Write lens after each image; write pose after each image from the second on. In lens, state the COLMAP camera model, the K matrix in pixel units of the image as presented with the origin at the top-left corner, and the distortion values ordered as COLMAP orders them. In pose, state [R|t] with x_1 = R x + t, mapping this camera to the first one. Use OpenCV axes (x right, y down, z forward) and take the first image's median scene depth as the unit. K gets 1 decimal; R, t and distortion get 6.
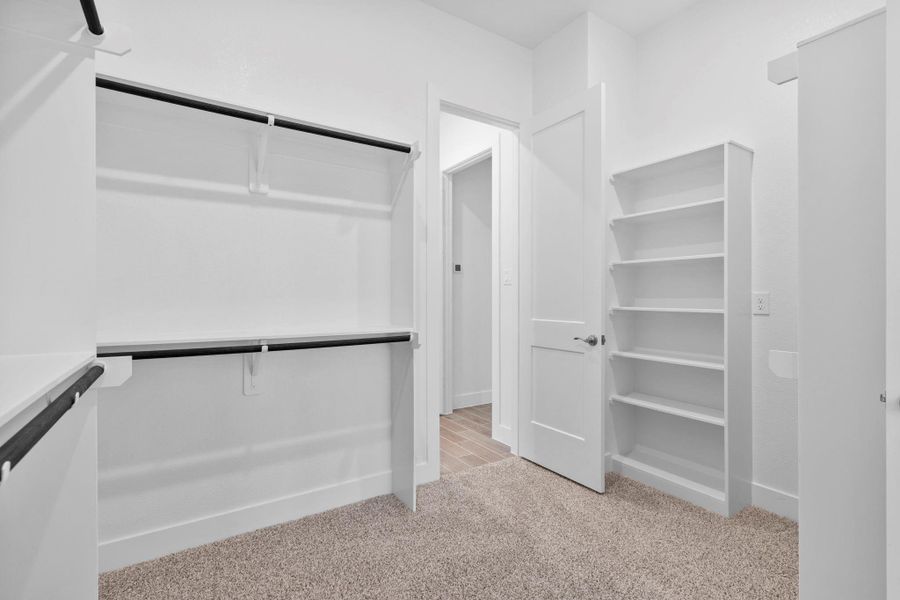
lens RADIAL K [[422.4, 0, 450.3], [0, 422.4, 297.3], [0, 0, 1]] dist [-0.002955, 0.001867]
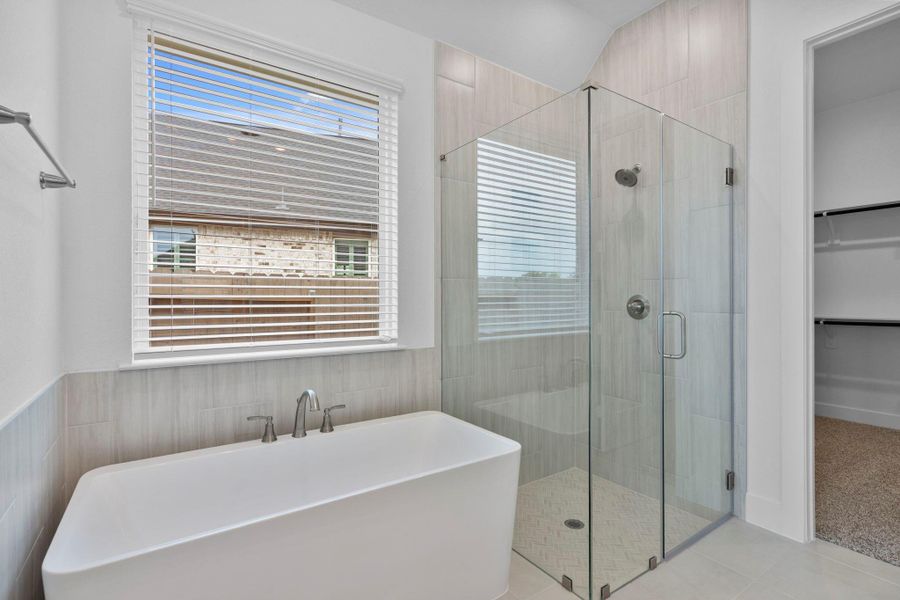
lens RADIAL K [[422.4, 0, 449.2], [0, 422.4, 299.3], [0, 0, 1]] dist [-0.002955, 0.001867]
pose [[0.019774, -0.002717, -0.999801, 1.430036], [0.000380, 0.999996, -0.002710, 0.007012], [0.999804, -0.000327, 0.019775, -0.794711]]
